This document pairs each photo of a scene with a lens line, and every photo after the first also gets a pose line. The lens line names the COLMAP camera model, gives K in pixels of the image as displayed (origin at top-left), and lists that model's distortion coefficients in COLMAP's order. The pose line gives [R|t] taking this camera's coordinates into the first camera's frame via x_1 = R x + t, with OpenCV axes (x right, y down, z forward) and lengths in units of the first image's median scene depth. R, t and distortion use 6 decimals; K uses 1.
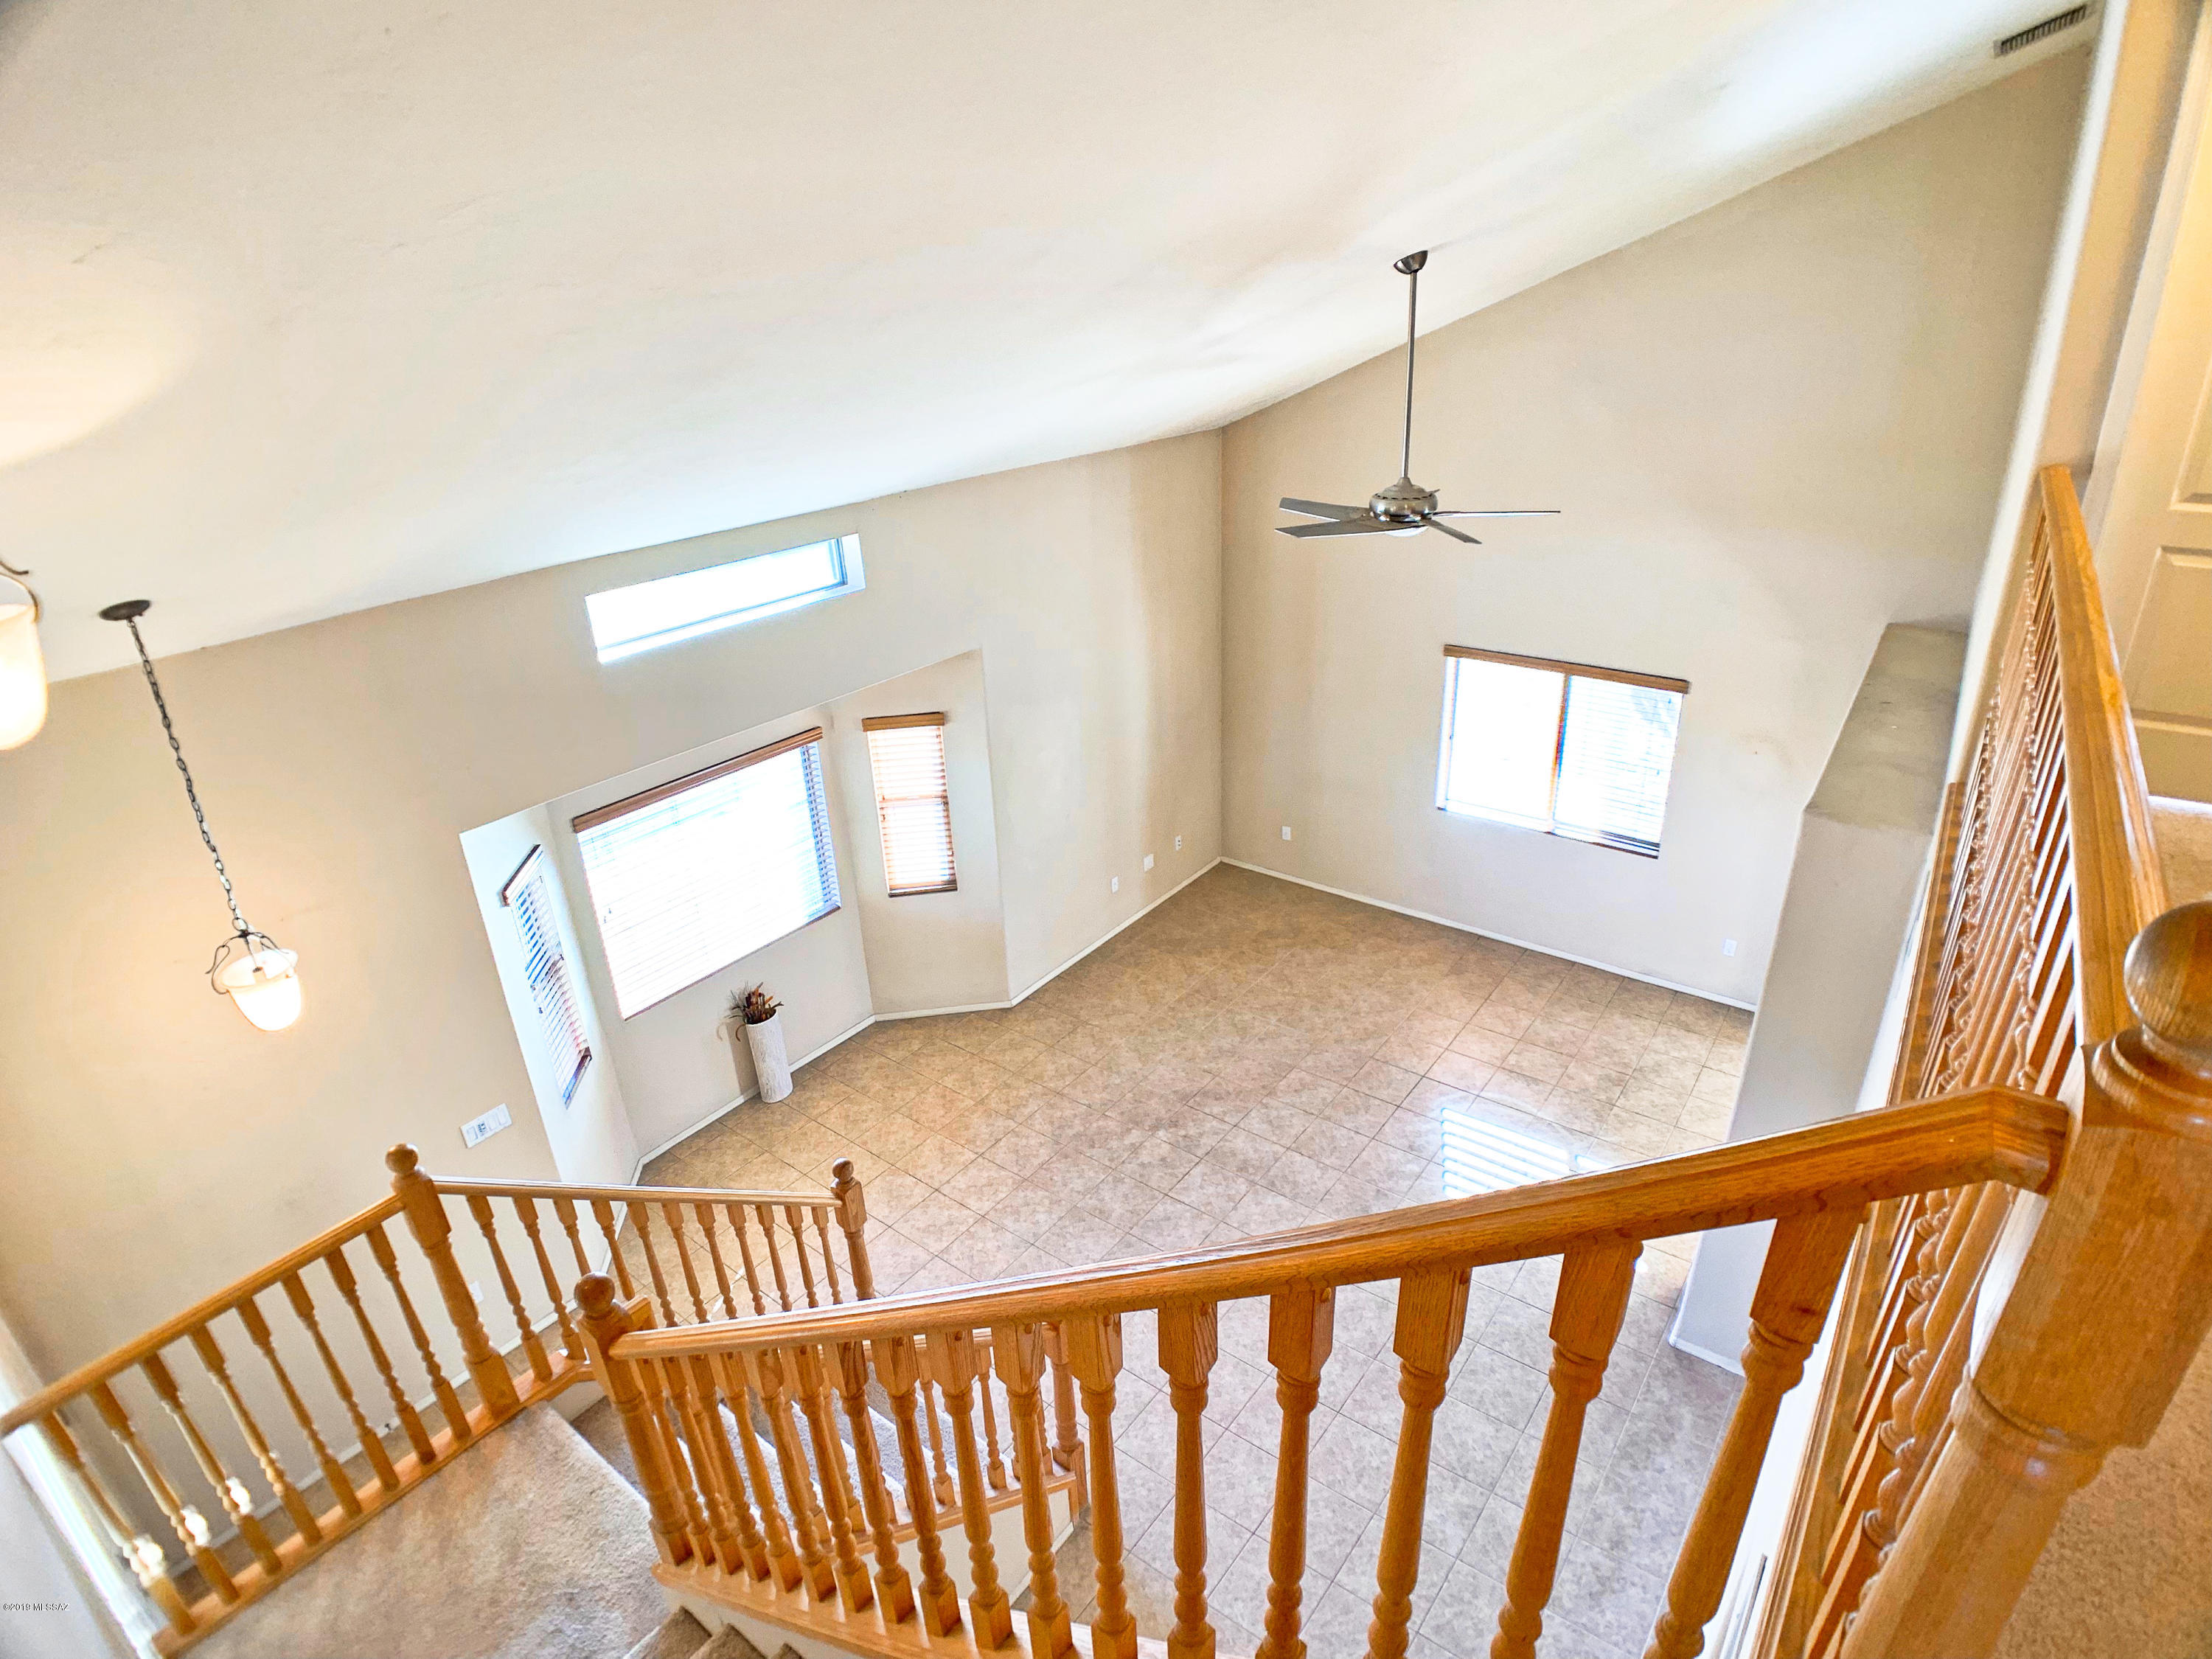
lens RADIAL K [[1164.3, 0, 1106.0], [0, 1164.3, 829.5], [0, 0, 1]] dist [-0.089645, 0.010892]
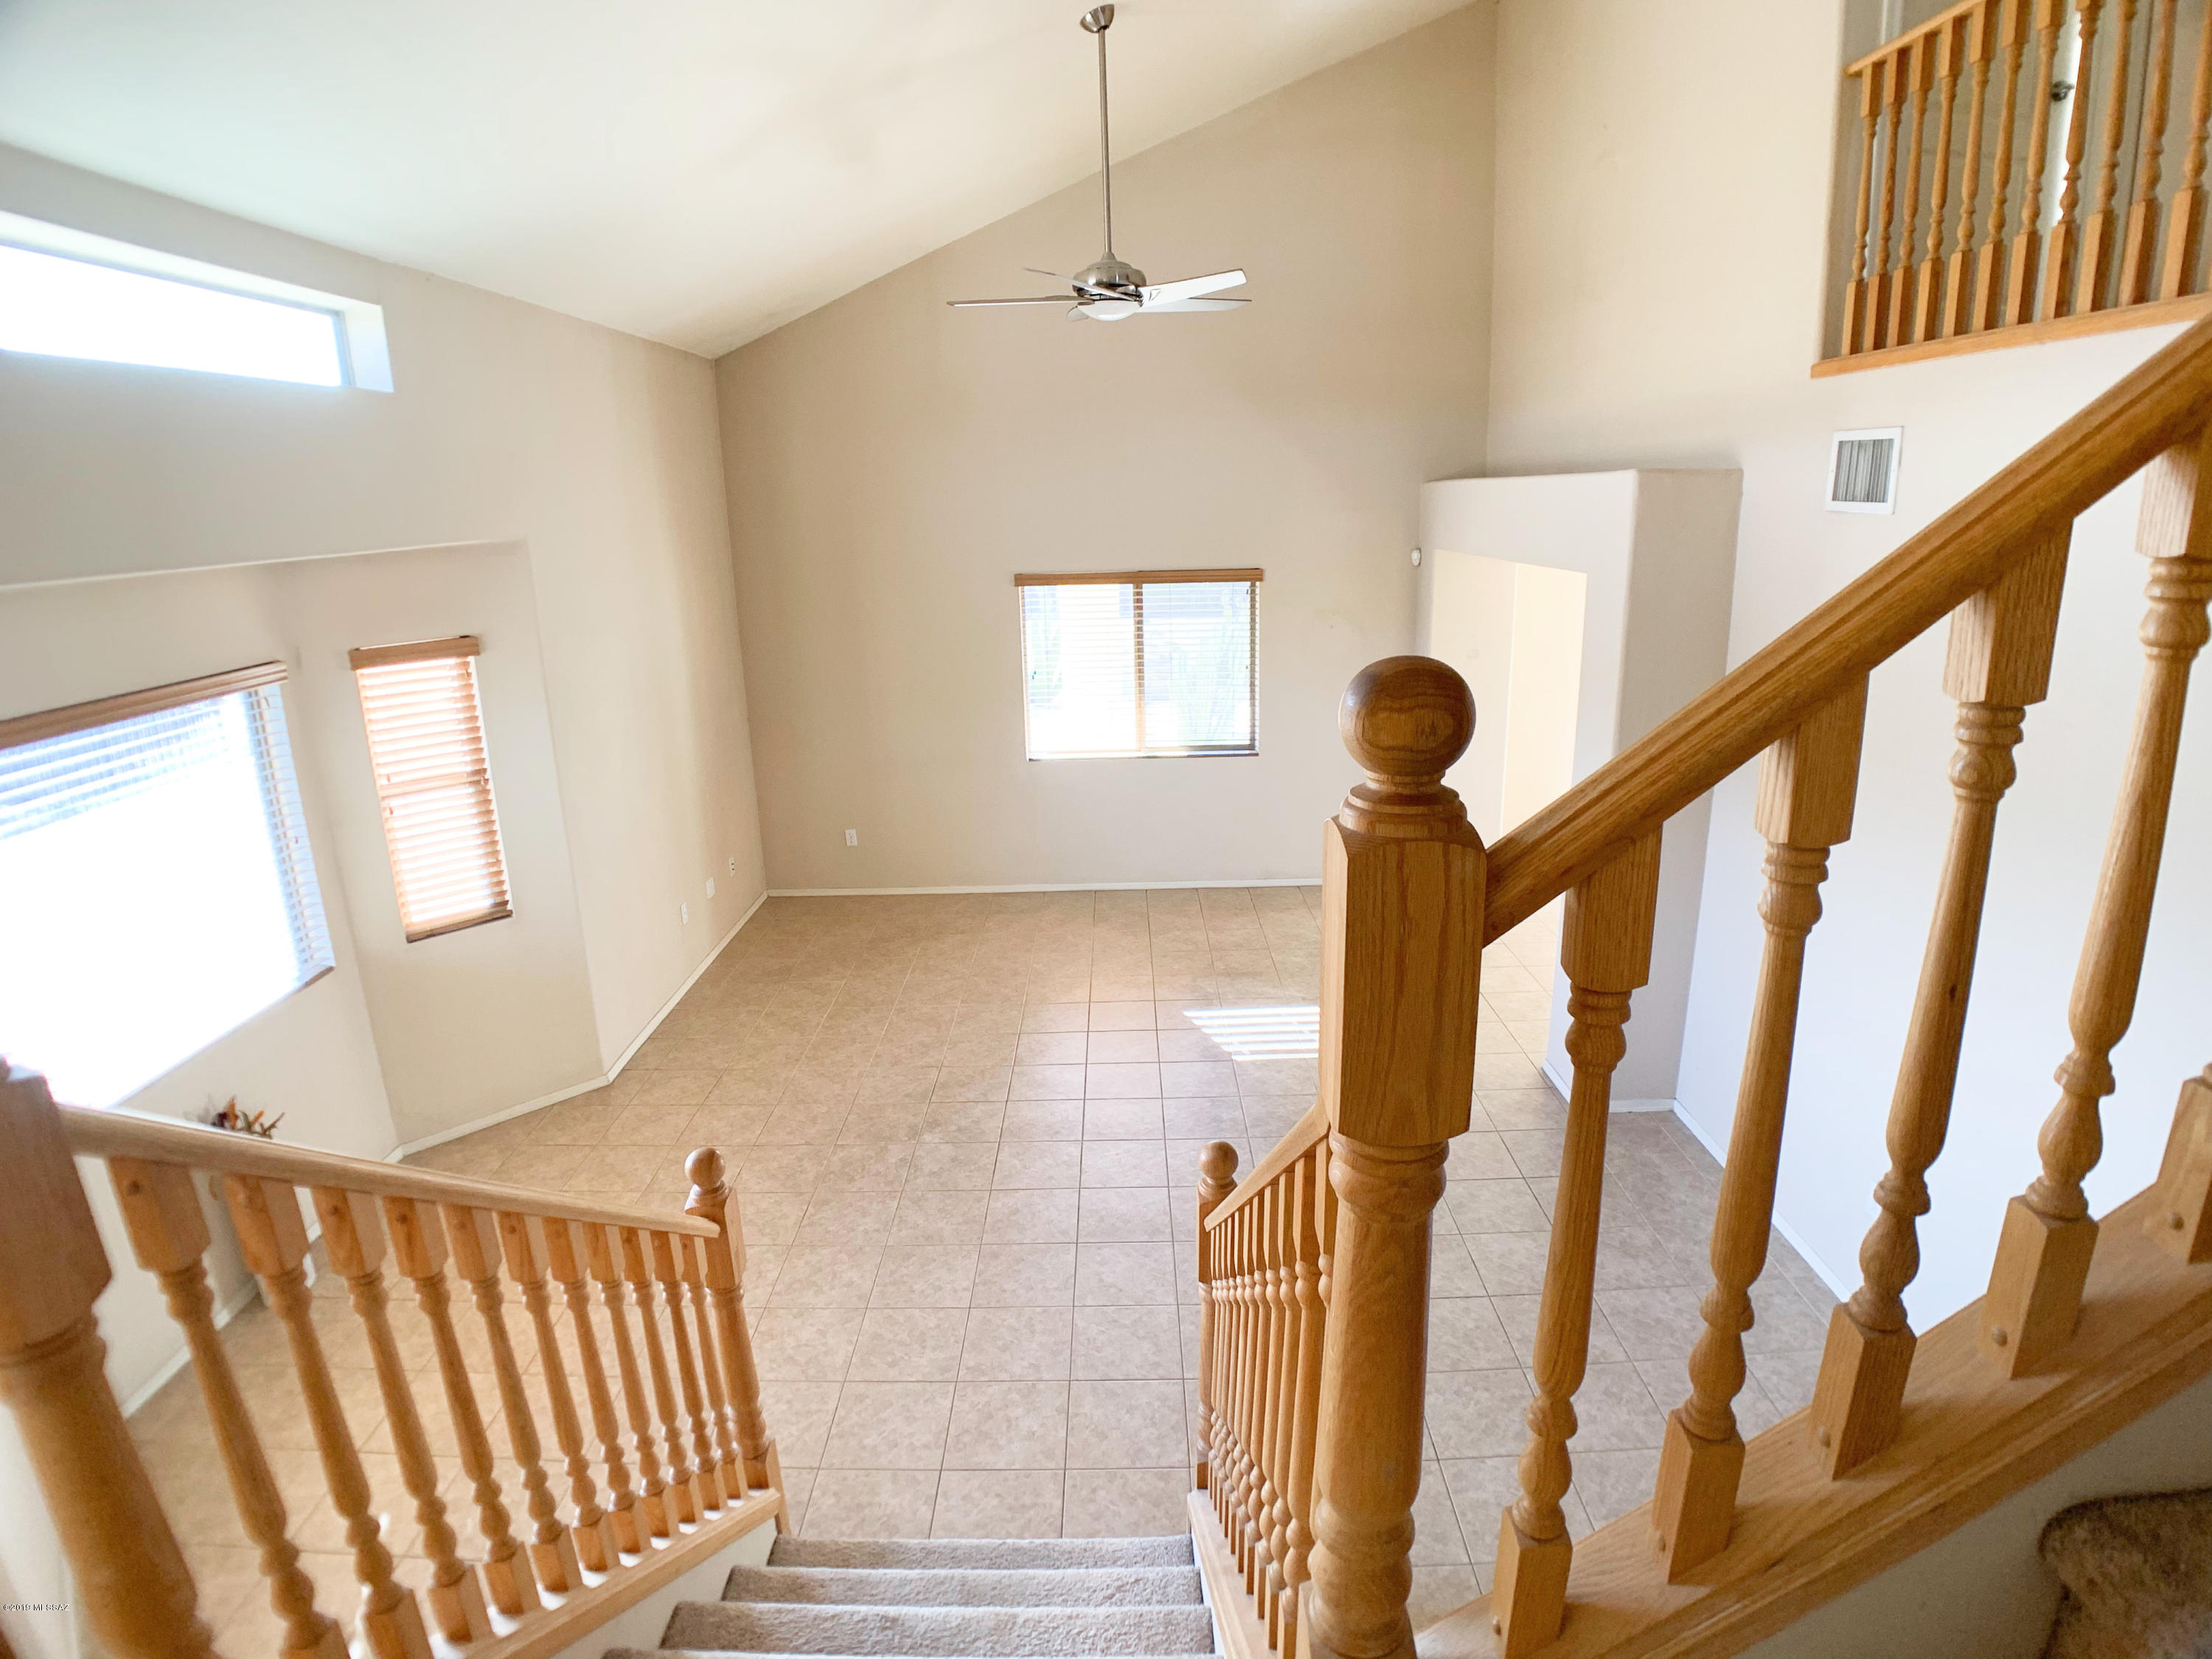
lens RADIAL K [[1151.7, 0, 1125.9], [0, 1151.7, 820.0], [0, 0, 1]] dist [-0.092837, -0.000313]
pose [[0.788257, -0.145455, 0.597908, -0.238613], [0.249808, 0.963633, -0.094910, 0.155960], [-0.562358, 0.224176, 0.795926, 0.282688]]
